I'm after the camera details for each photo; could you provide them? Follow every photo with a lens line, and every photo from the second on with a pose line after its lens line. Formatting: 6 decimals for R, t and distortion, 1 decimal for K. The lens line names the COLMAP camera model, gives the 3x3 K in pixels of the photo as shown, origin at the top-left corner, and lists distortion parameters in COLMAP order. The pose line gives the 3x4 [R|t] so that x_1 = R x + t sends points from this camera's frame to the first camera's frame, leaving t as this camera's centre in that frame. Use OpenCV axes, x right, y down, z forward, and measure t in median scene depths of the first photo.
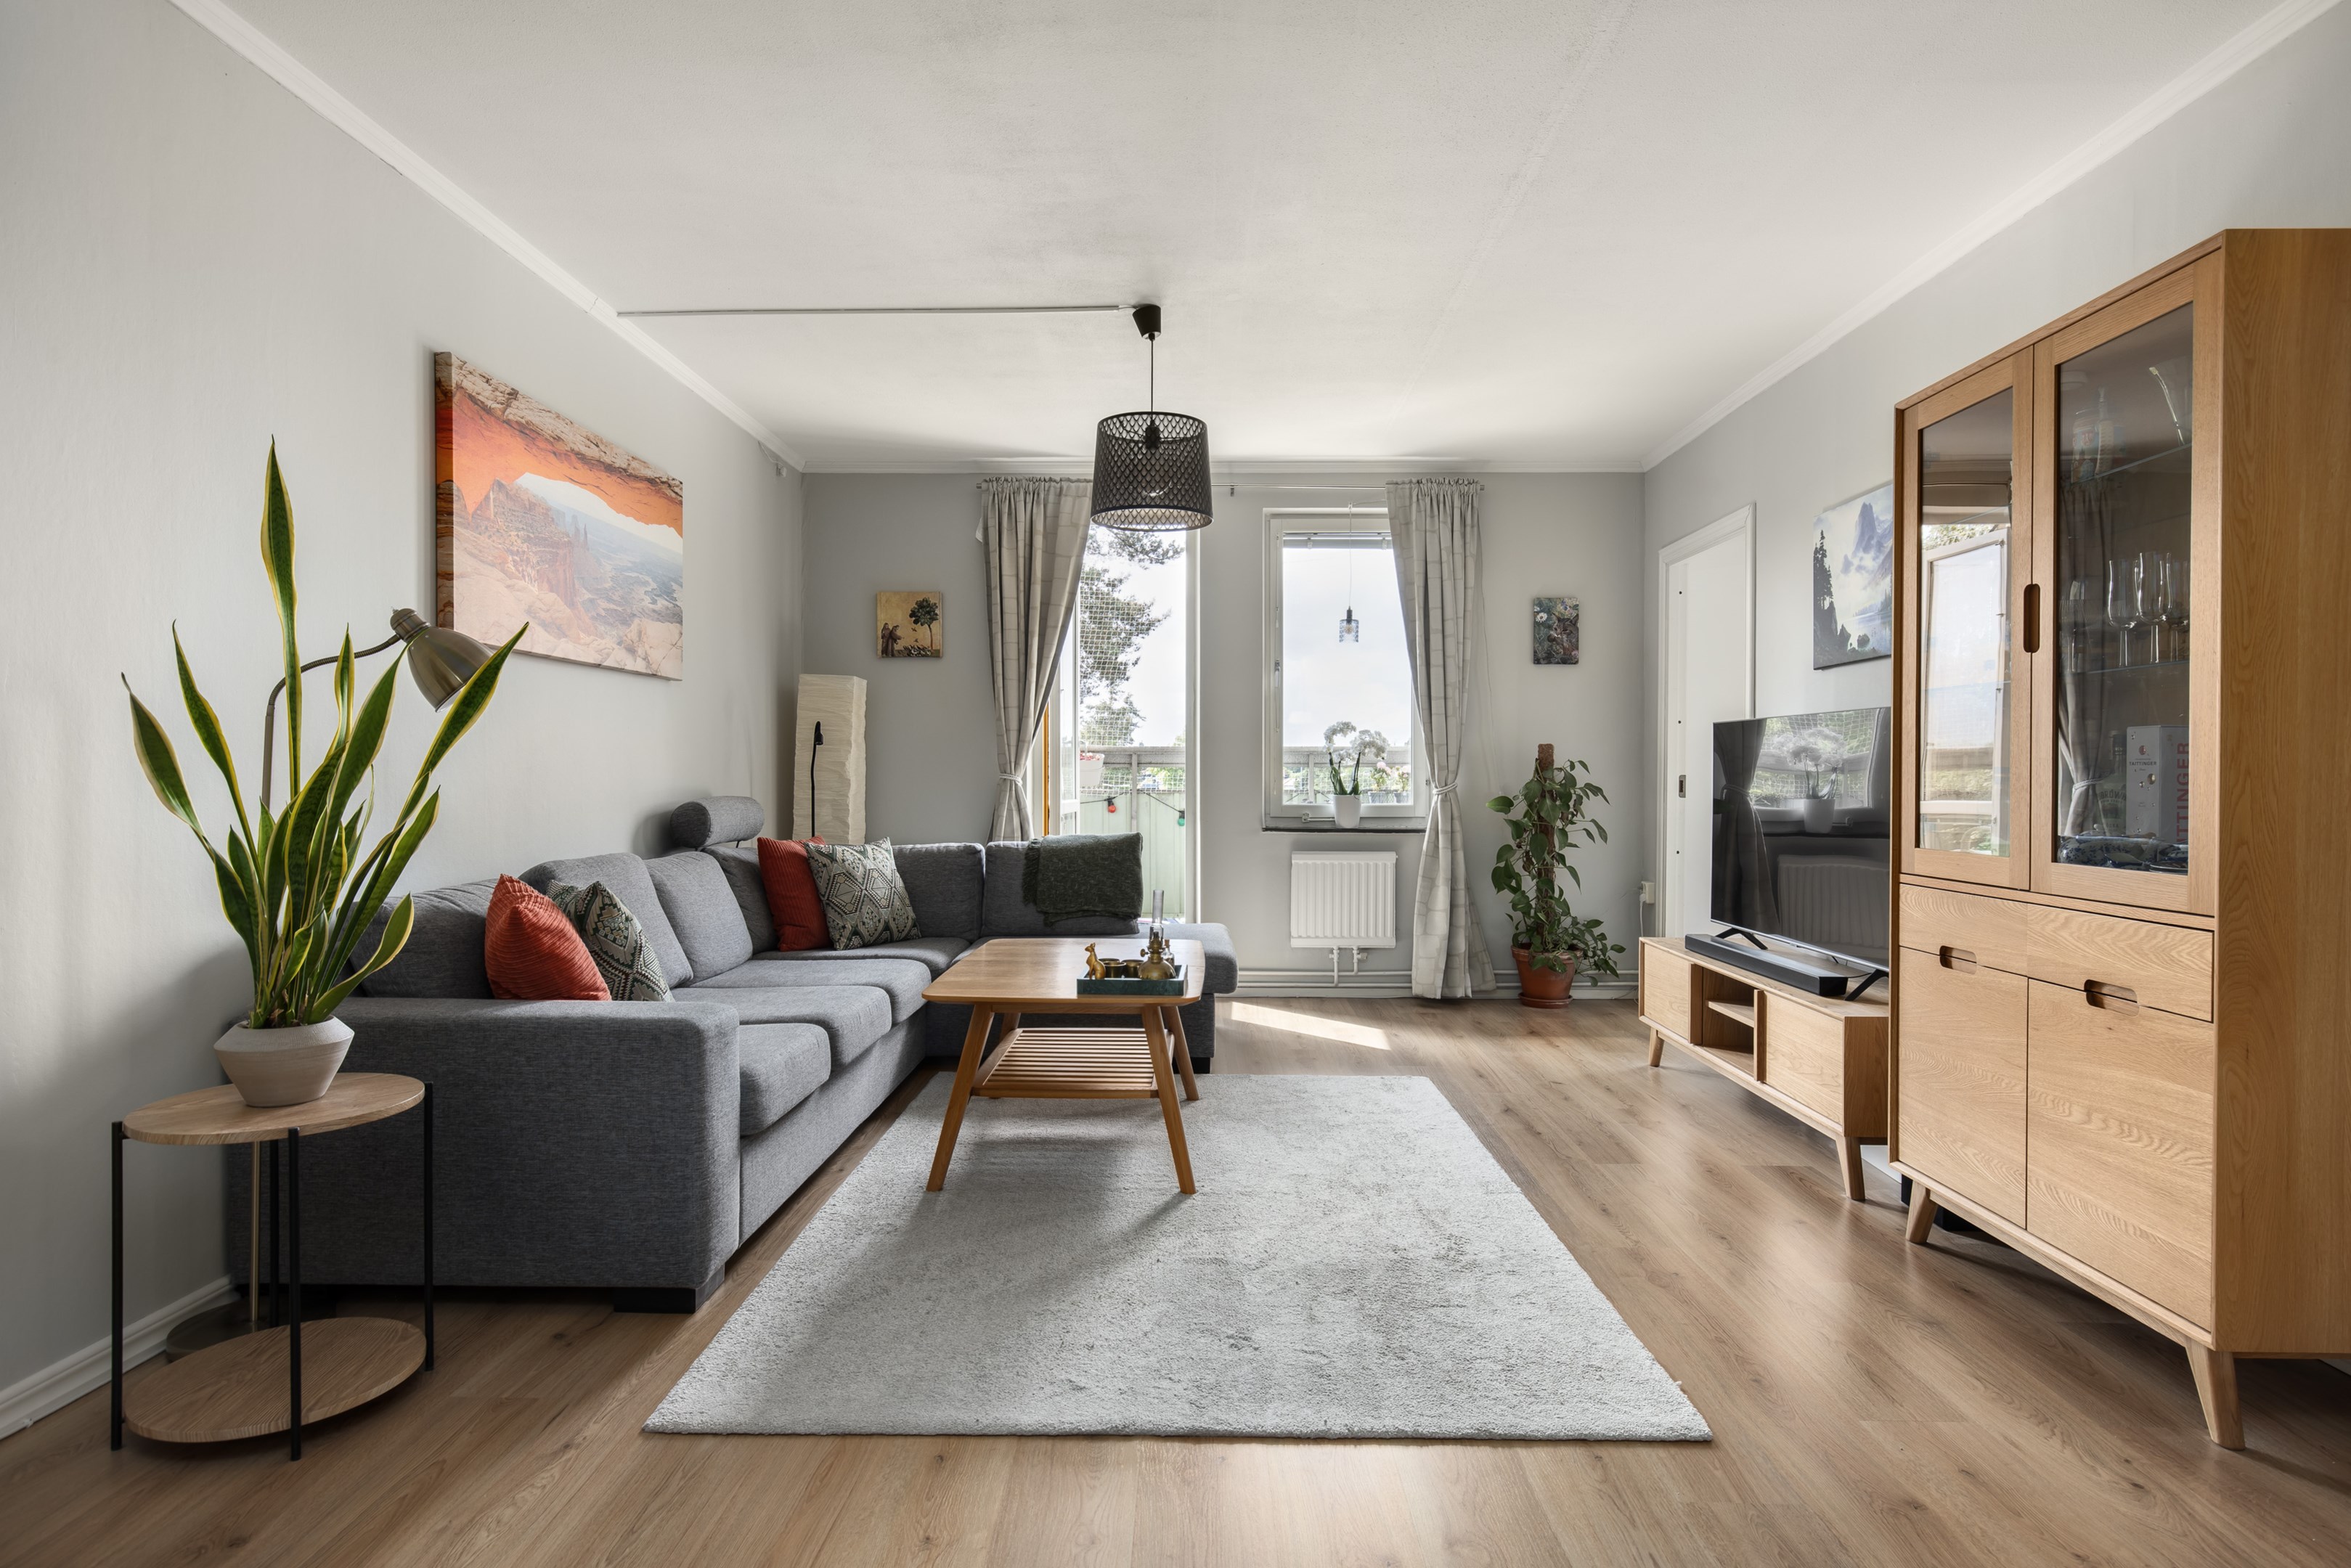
lens RADIAL K [[1287.7, 0, 1175.5], [0, 1287.7, 784.0], [0, 0, 1]] dist [0.005577, 0.000466]
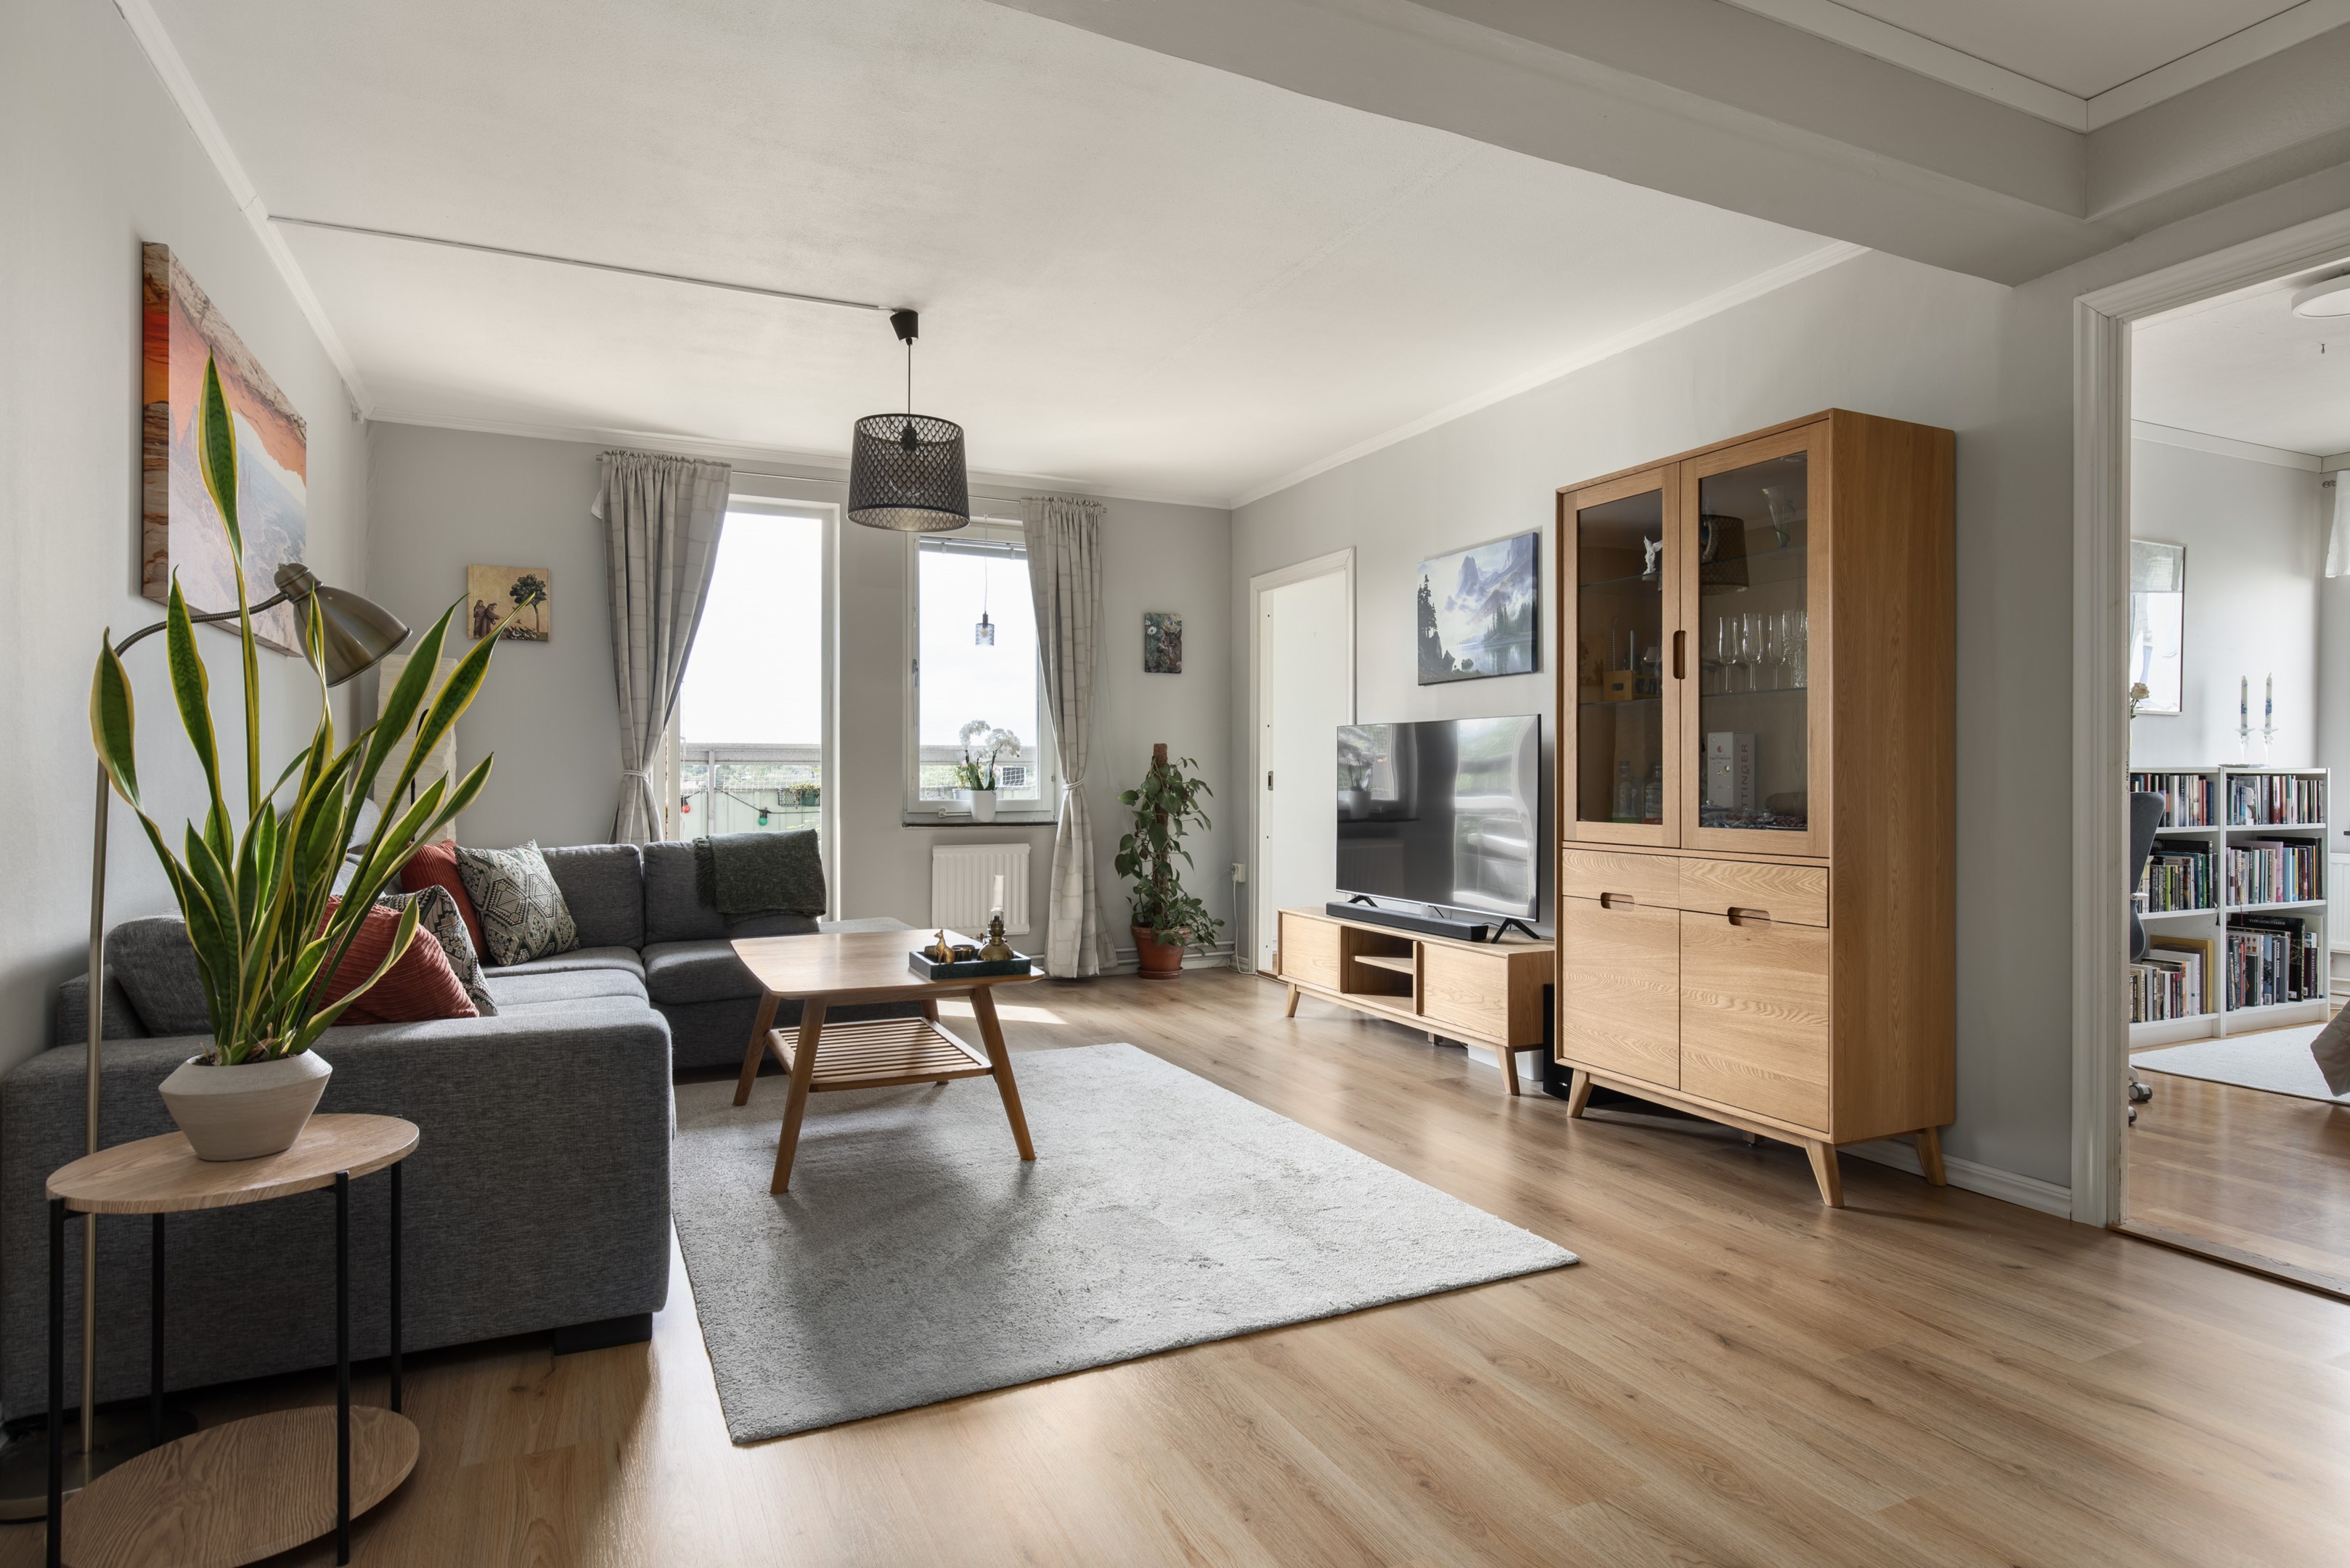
lens RADIAL K [[1276.1, 0, 1179.0], [0, 1276.1, 769.8], [0, 0, 1]] dist [0.004723, -0.000664]
pose [[0.895024, 0.000841, 0.446017, -0.276055], [0.004914, 0.999919, -0.011746, 0.006821], [-0.445990, 0.012705, 0.894948, -0.001717]]
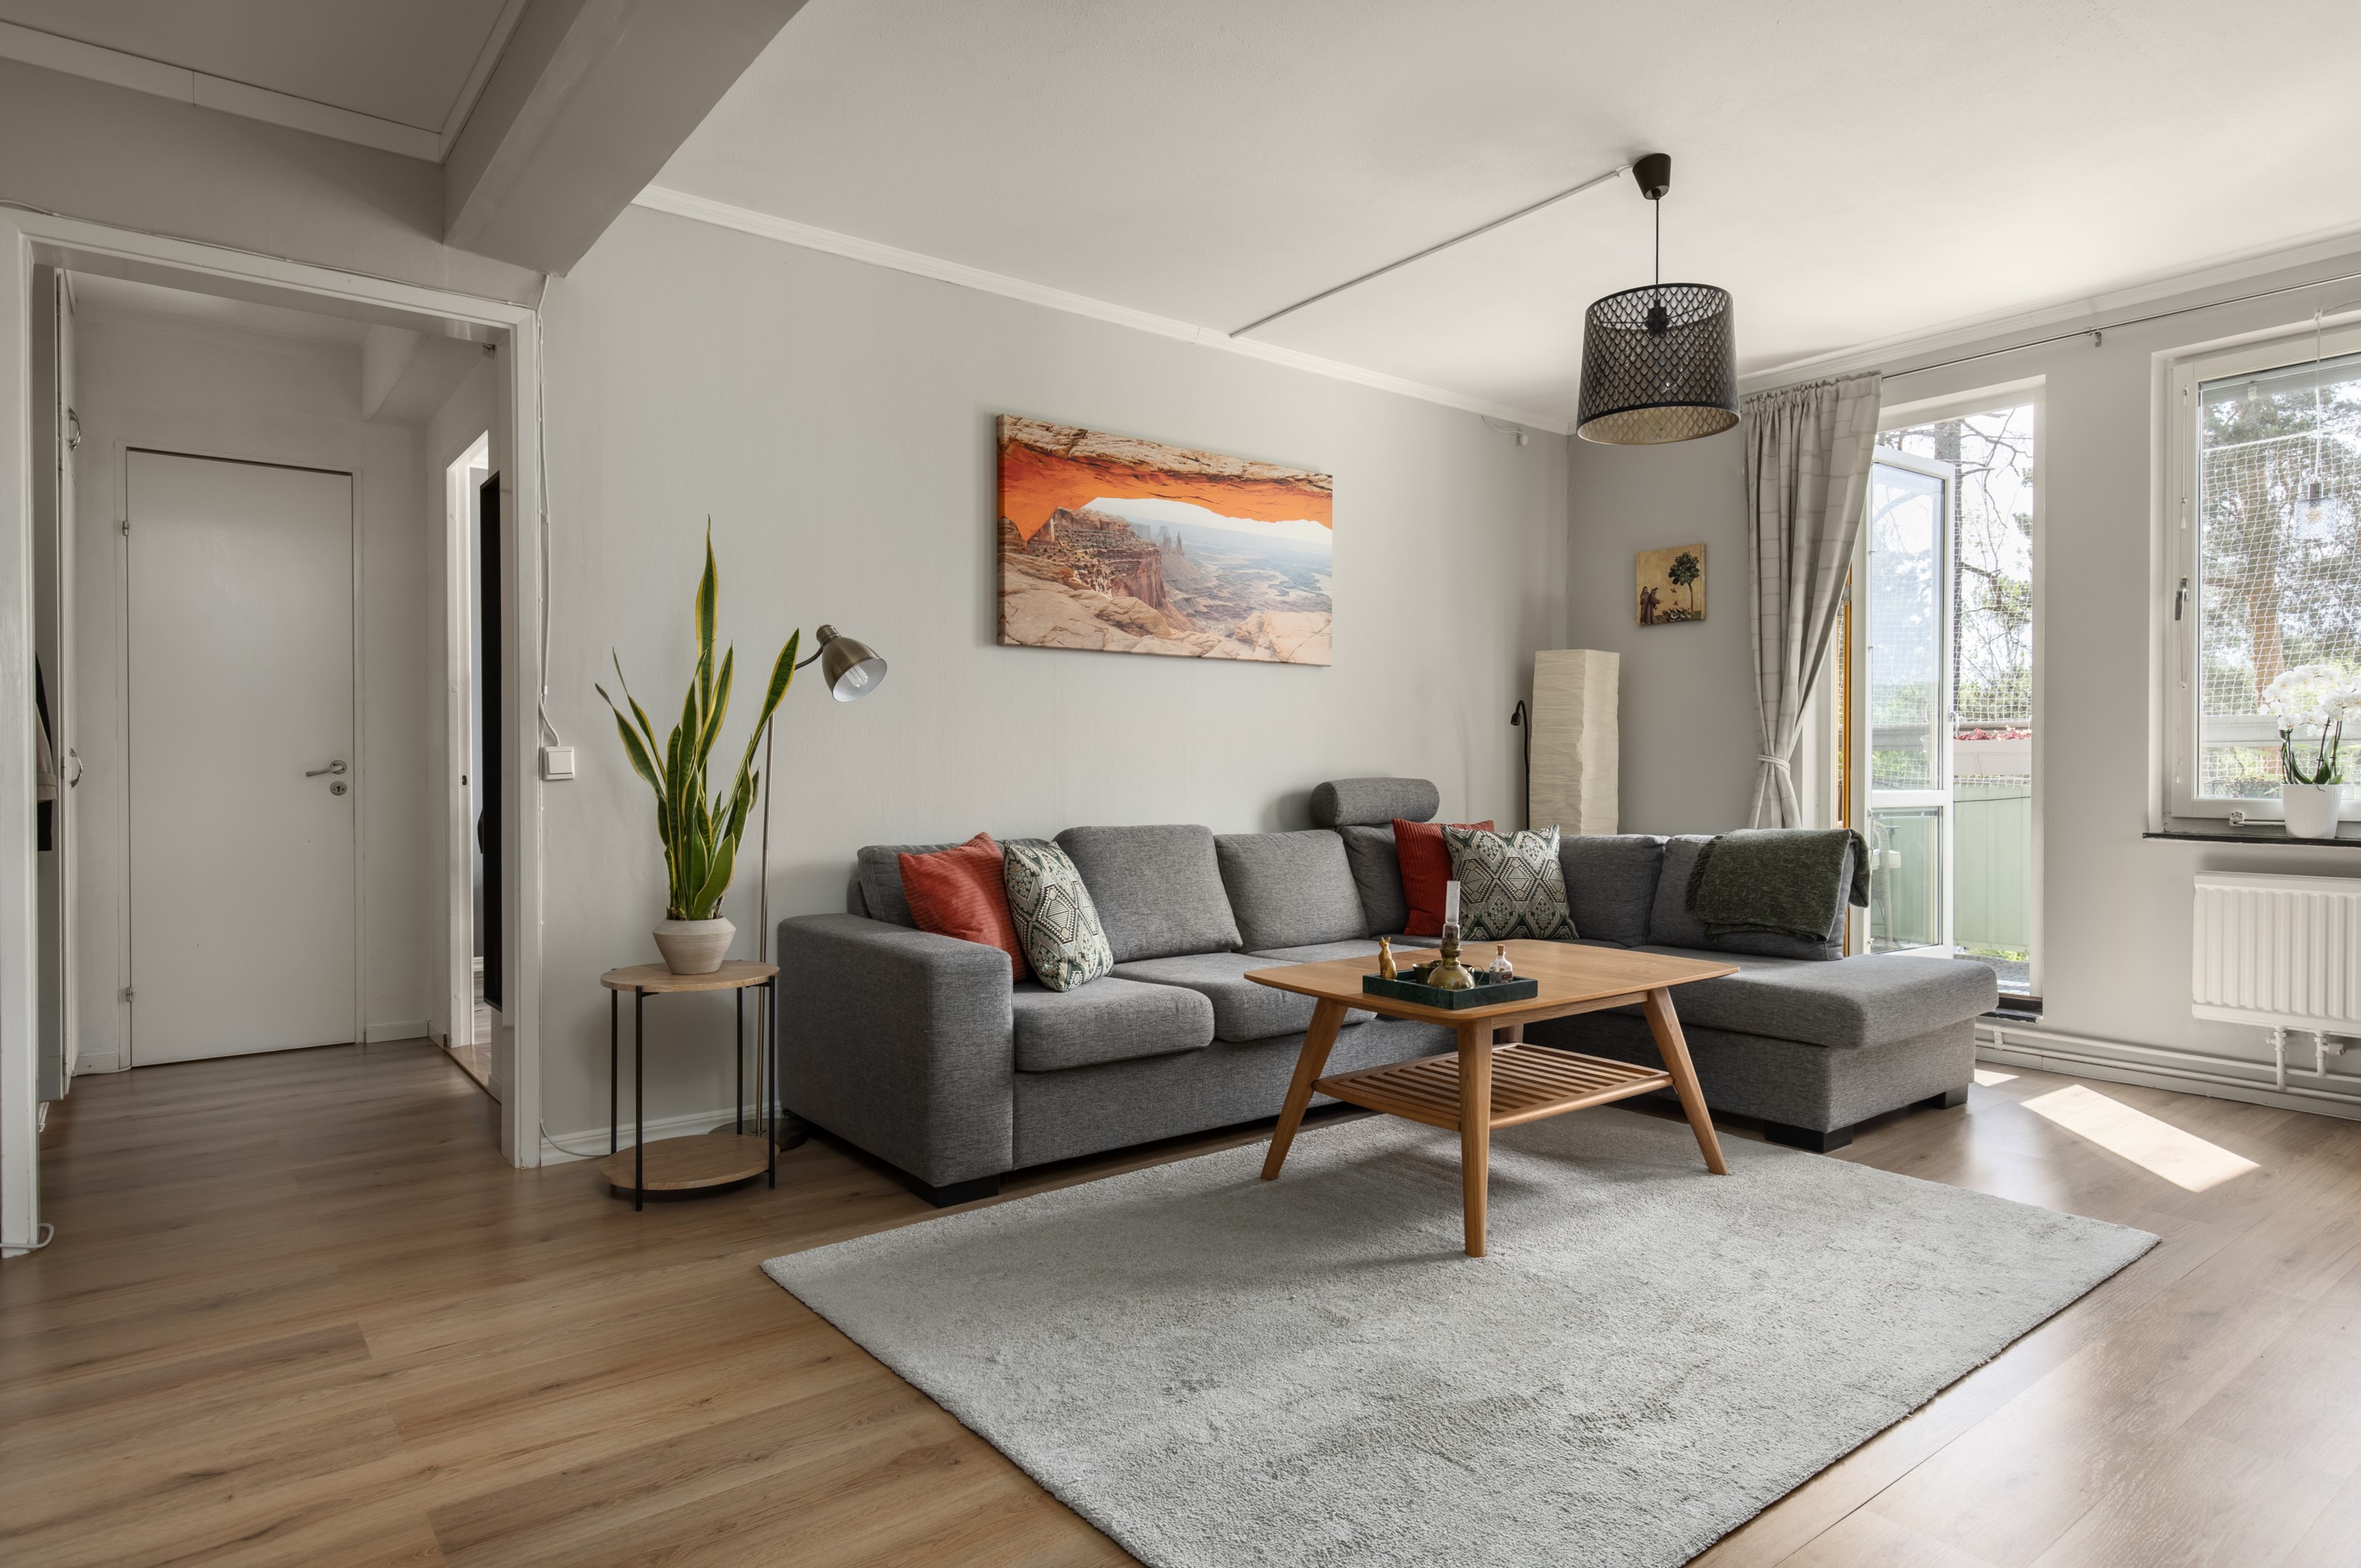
lens RADIAL K [[1346.4, 0, 1180.5], [0, 1346.4, 784.0], [0, 0, 1]] dist [0.012113, 0.000389]
pose [[0.628130, 0.006800, -0.778079, 0.440439], [-0.005484, 0.999976, 0.004312, 0.012618], [0.778089, 0.001558, 0.628152, 0.250462]]
